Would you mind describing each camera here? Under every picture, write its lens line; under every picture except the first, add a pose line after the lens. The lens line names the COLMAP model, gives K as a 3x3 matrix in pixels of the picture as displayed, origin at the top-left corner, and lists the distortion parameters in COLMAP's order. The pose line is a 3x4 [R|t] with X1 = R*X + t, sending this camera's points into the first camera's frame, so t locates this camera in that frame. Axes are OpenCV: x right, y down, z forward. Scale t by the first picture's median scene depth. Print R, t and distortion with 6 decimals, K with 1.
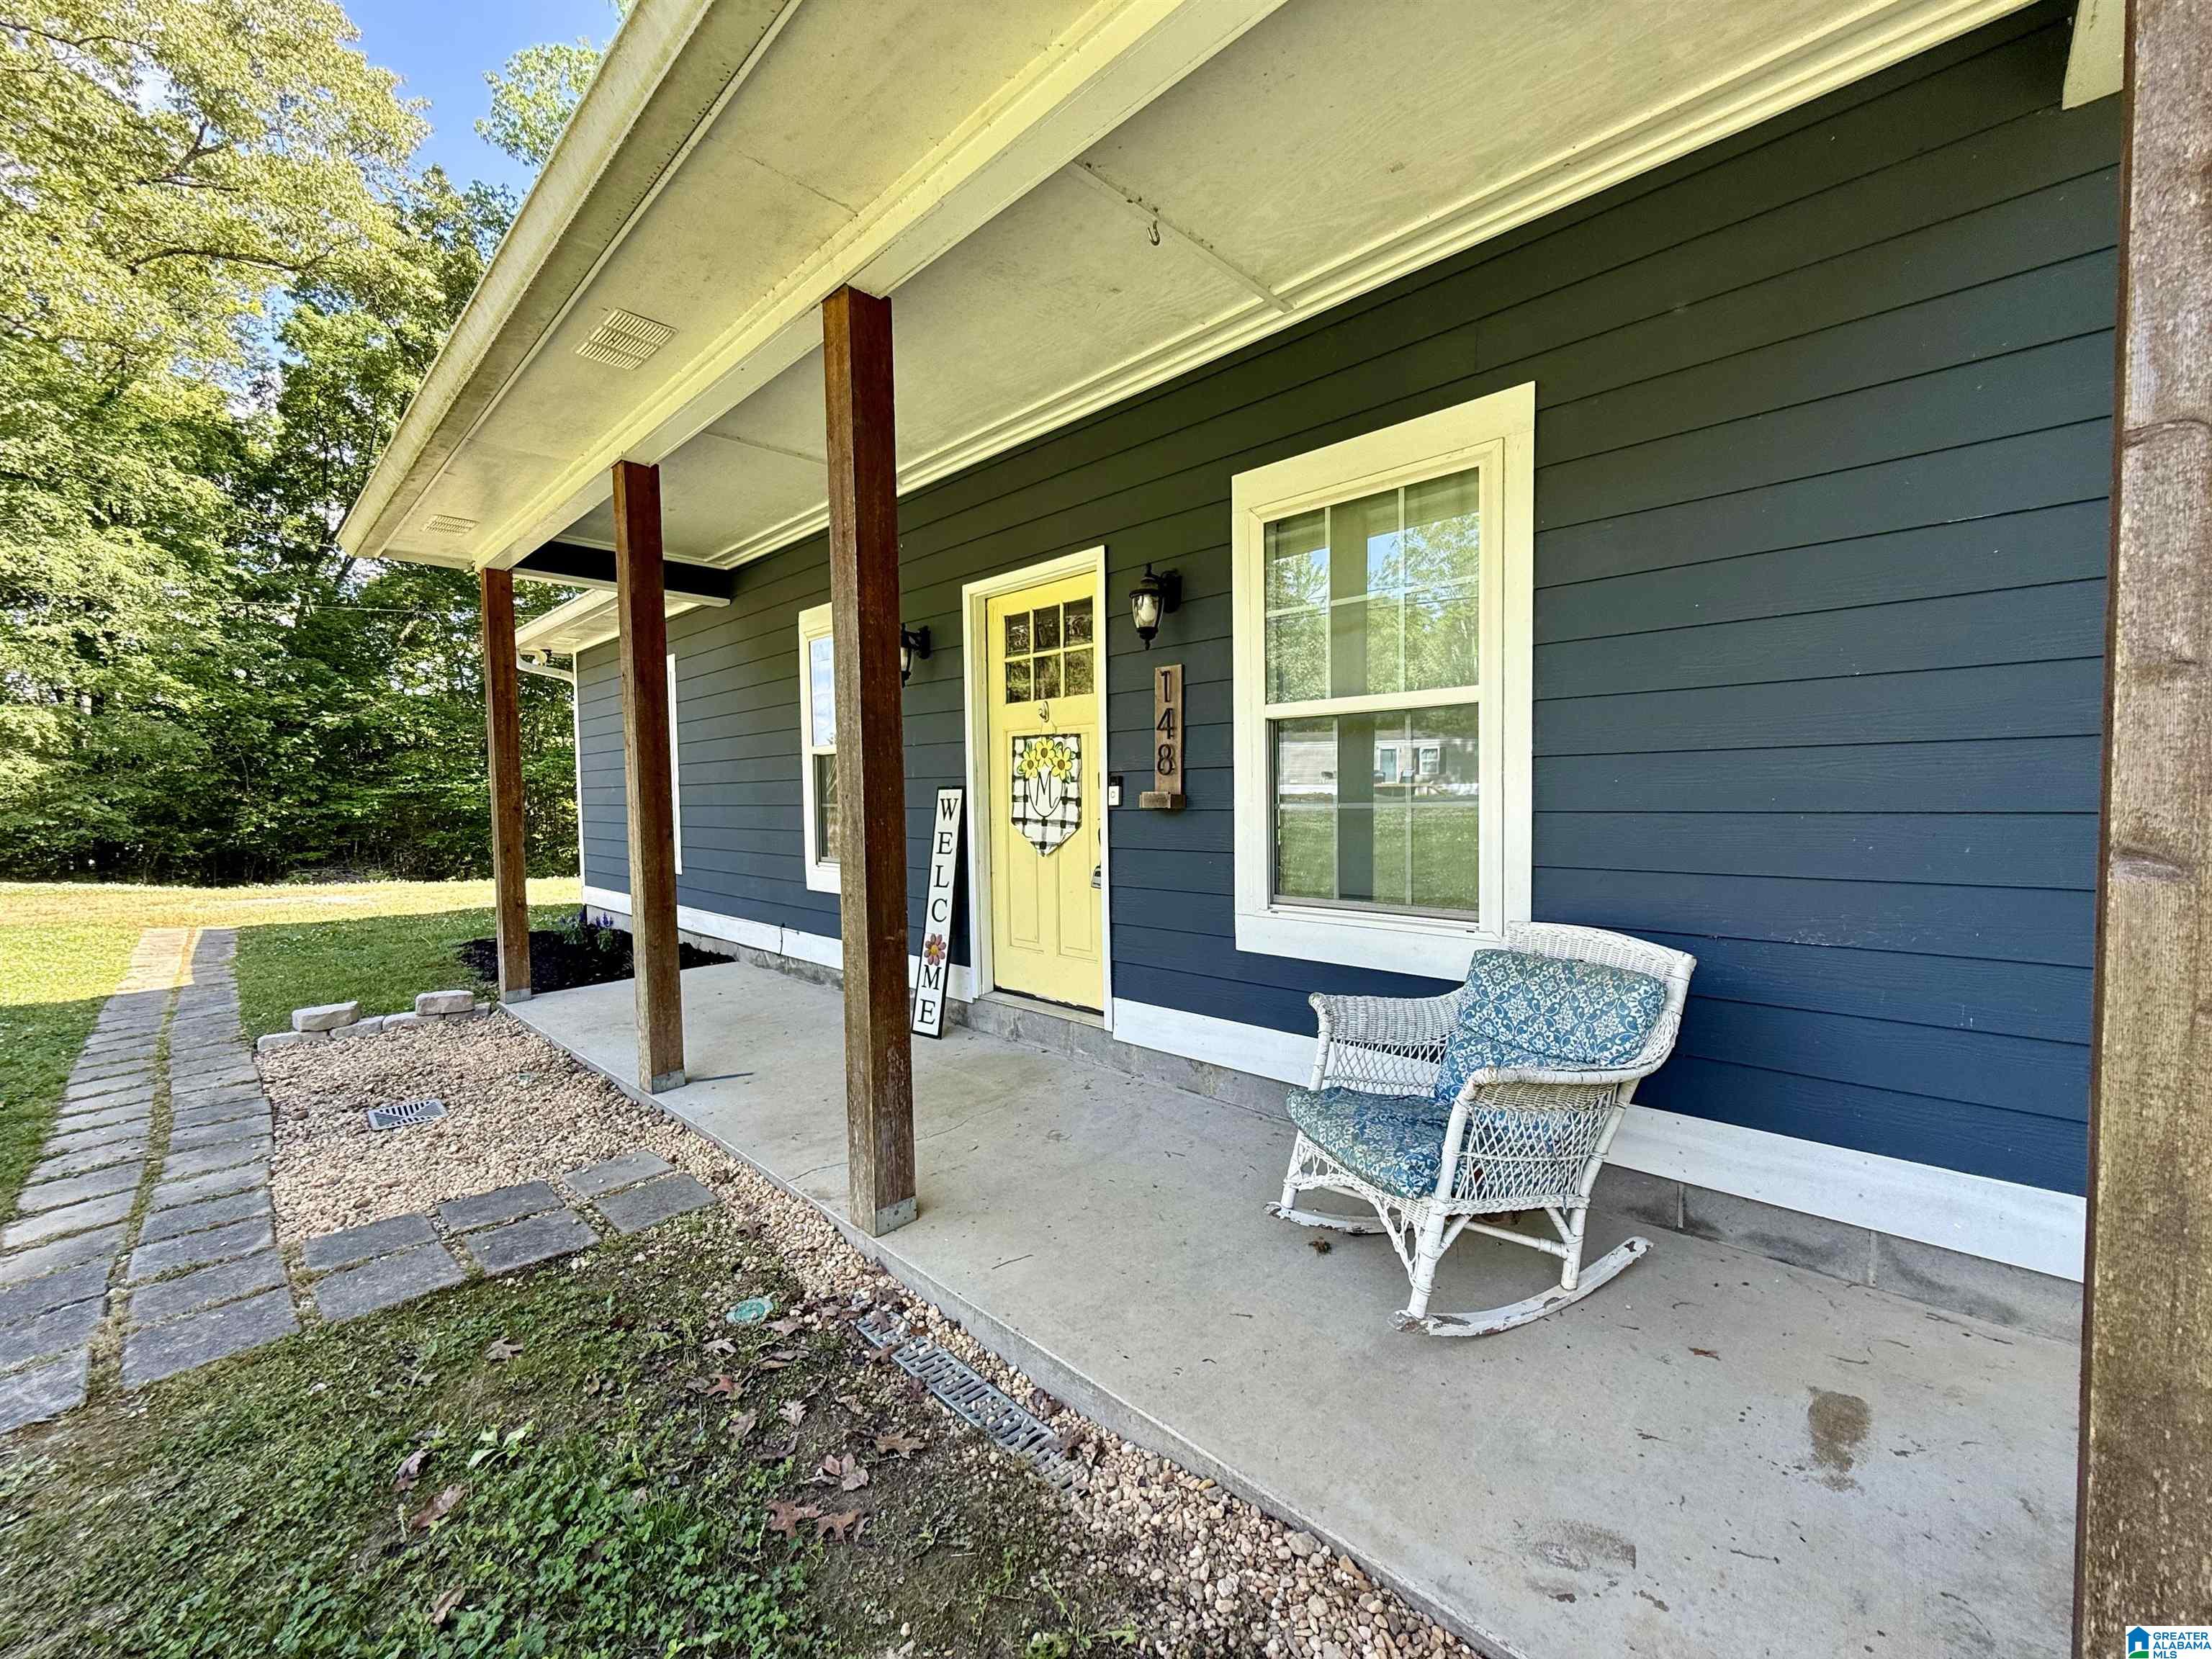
lens RADIAL K [[878.9, 0, 1106.0], [0, 878.9, 829.5], [0, 0, 1]] dist [-0.001320, -0.000134]
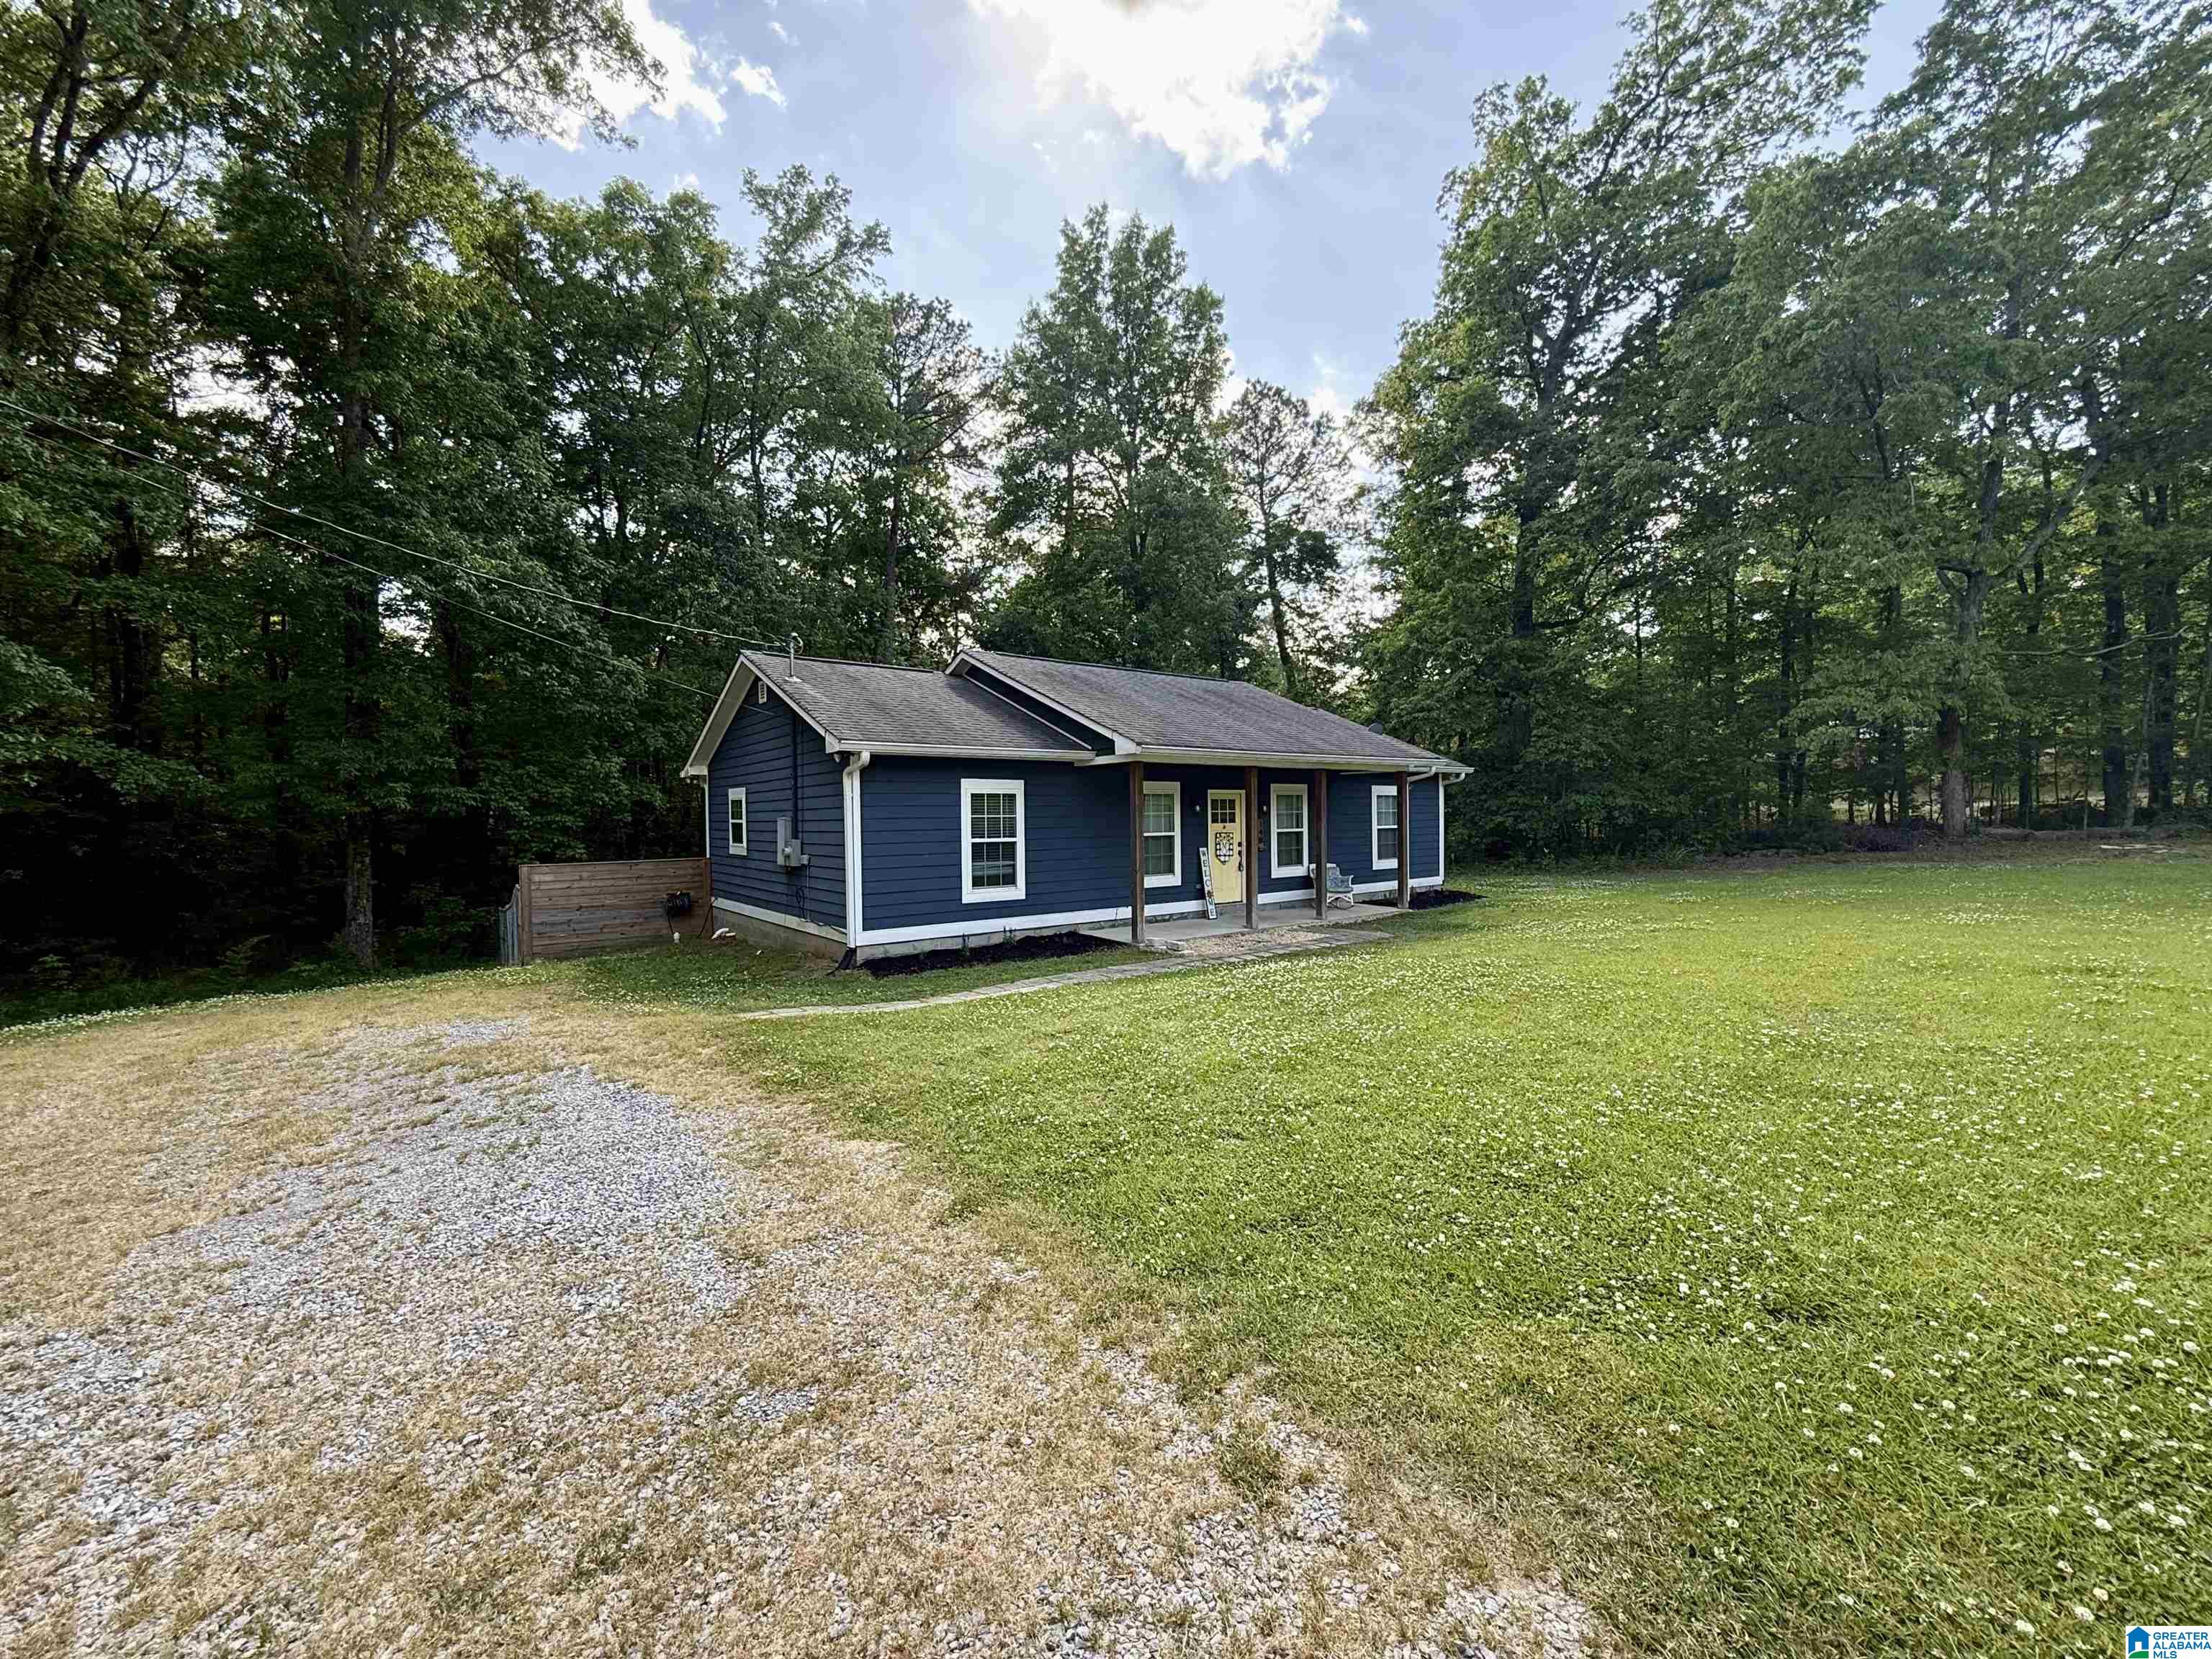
lens RADIAL K [[900.8, 0, 1106.0], [0, 900.8, 829.5], [0, 0, 1]] dist [-0.020348, 0.000015]
pose [[0.131674, -0.004079, 0.991285, -3.910802], [0.051057, 0.998692, -0.002672, -0.133922], [-0.989977, 0.050964, 0.131710, 0.966549]]
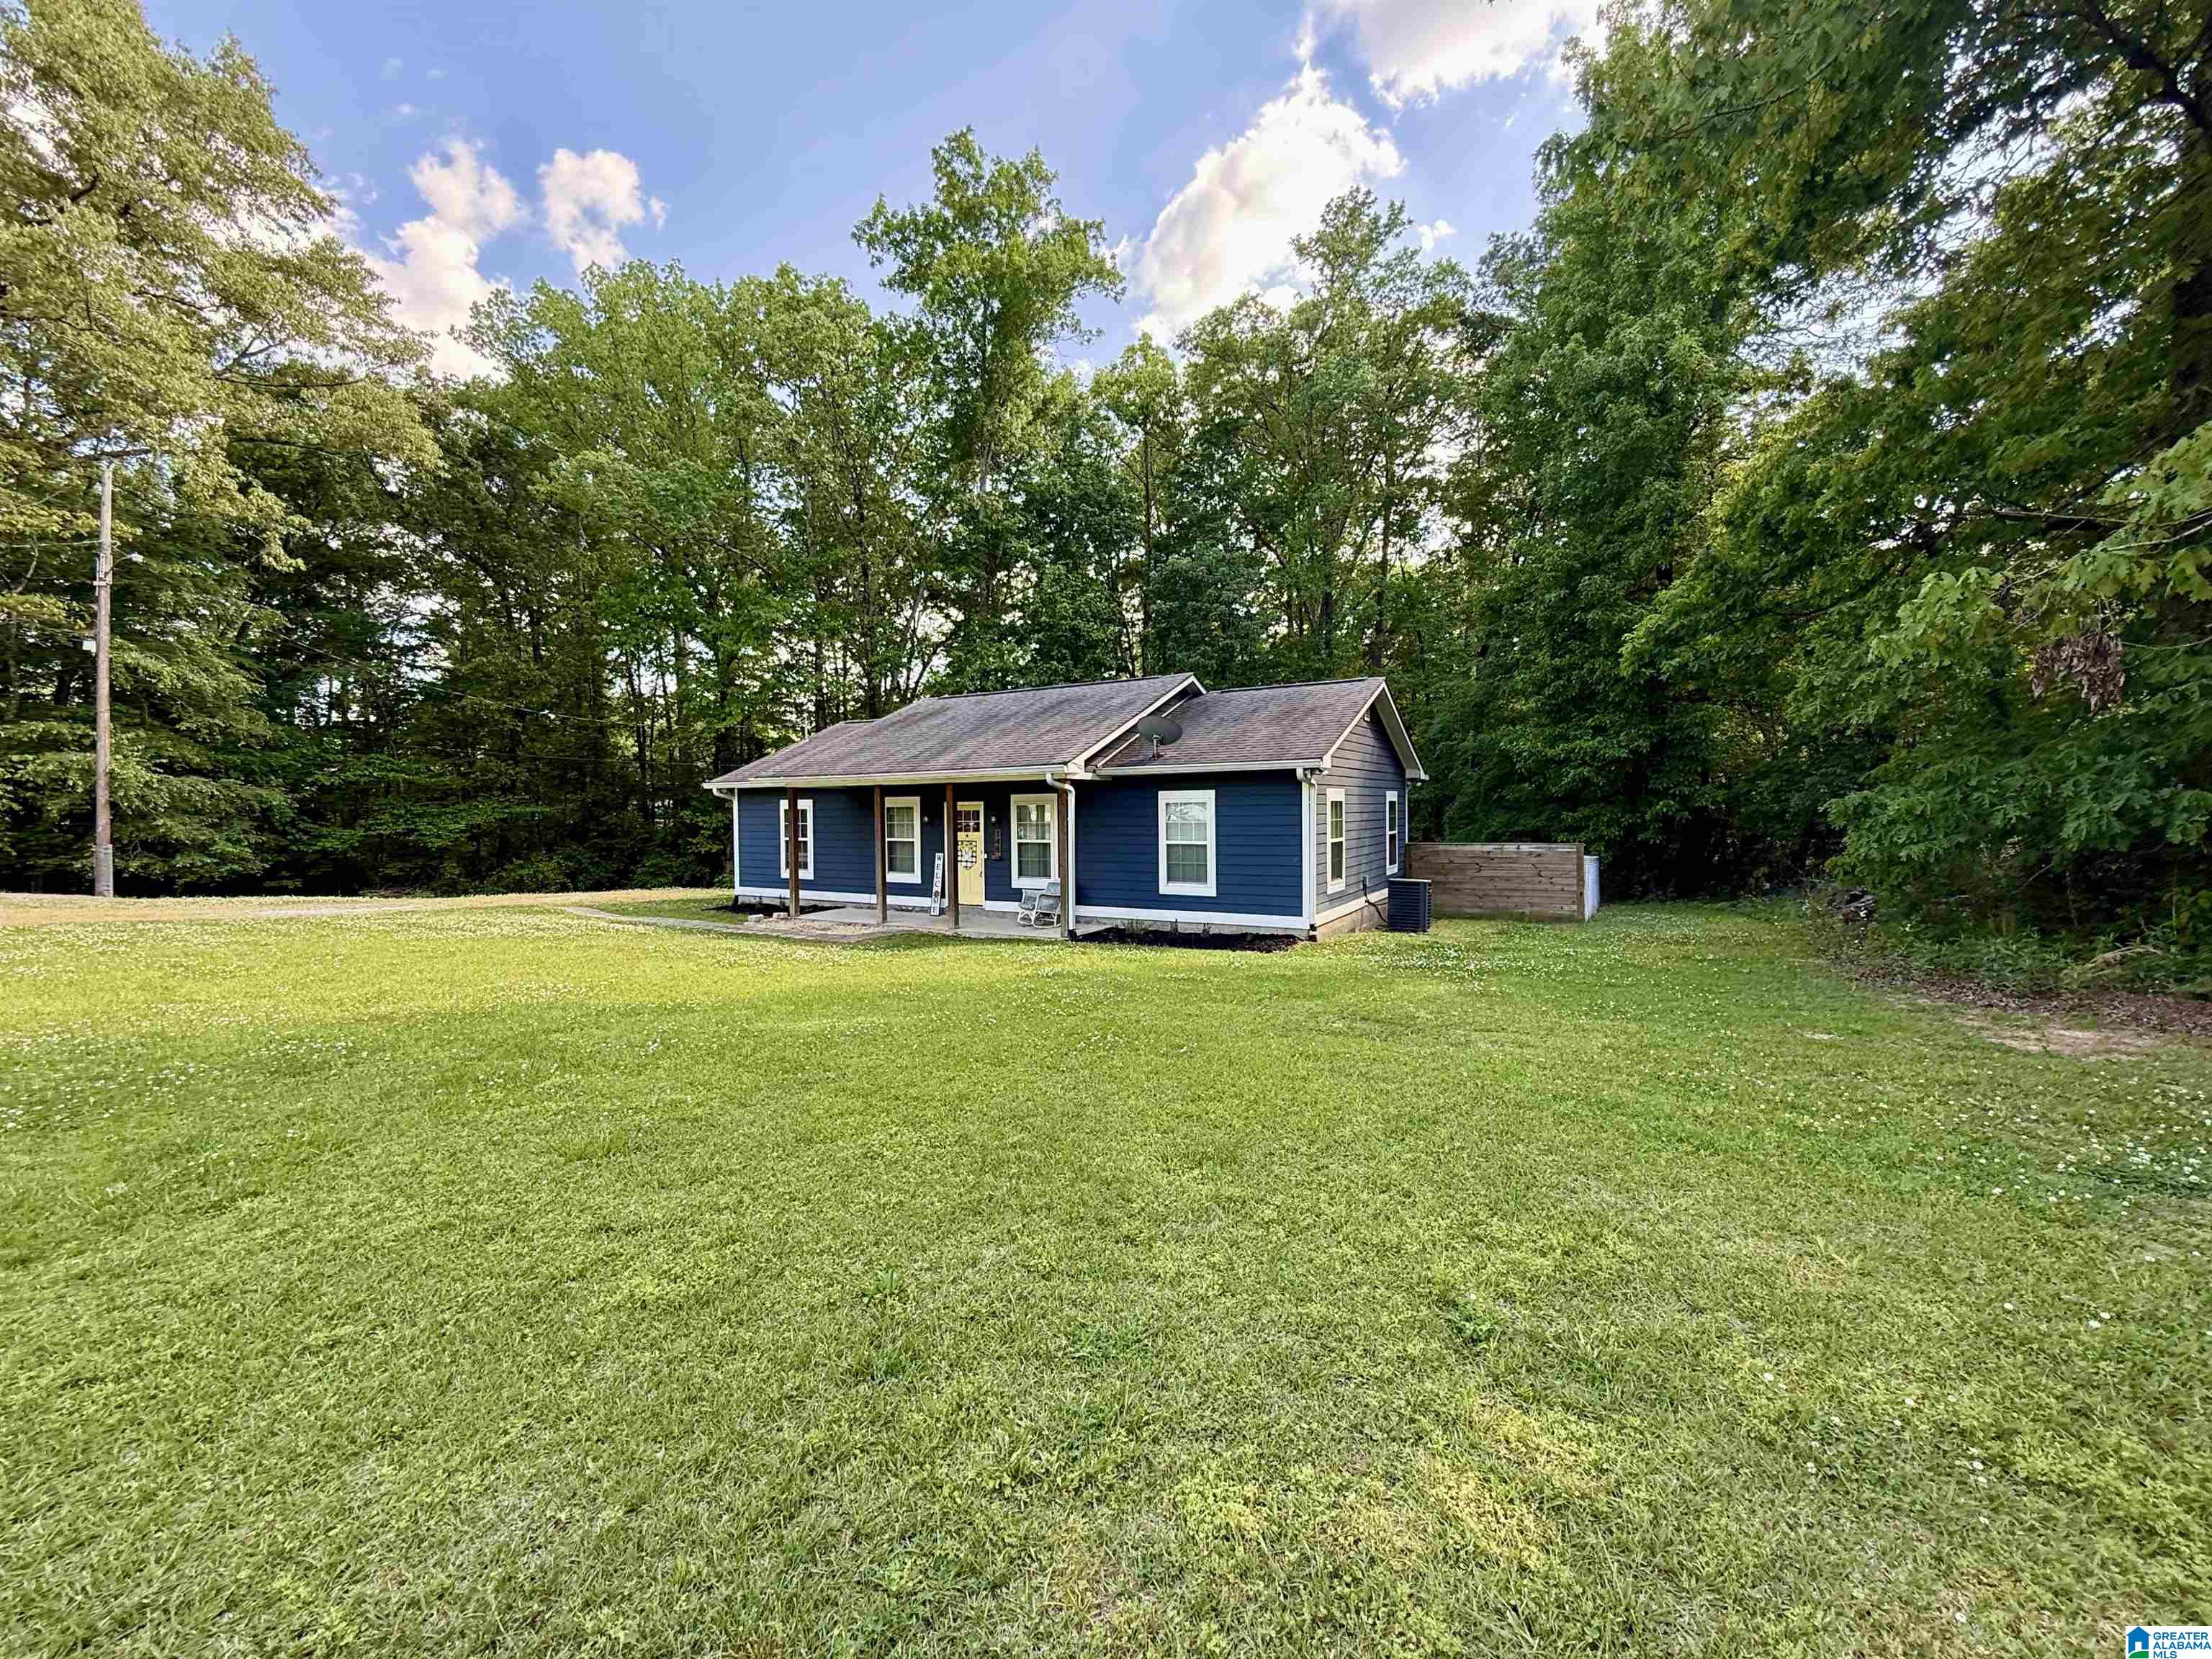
lens RADIAL K [[878.9, 0, 1106.0], [0, 878.9, 829.5], [0, 0, 1]] dist [-0.001320, -0.000134]
pose [[0.972488, -0.003062, 0.232934, -0.392506], [0.008057, 0.999757, -0.020496, -0.068495], [-0.232815, 0.021809, 0.972276, -3.147496]]
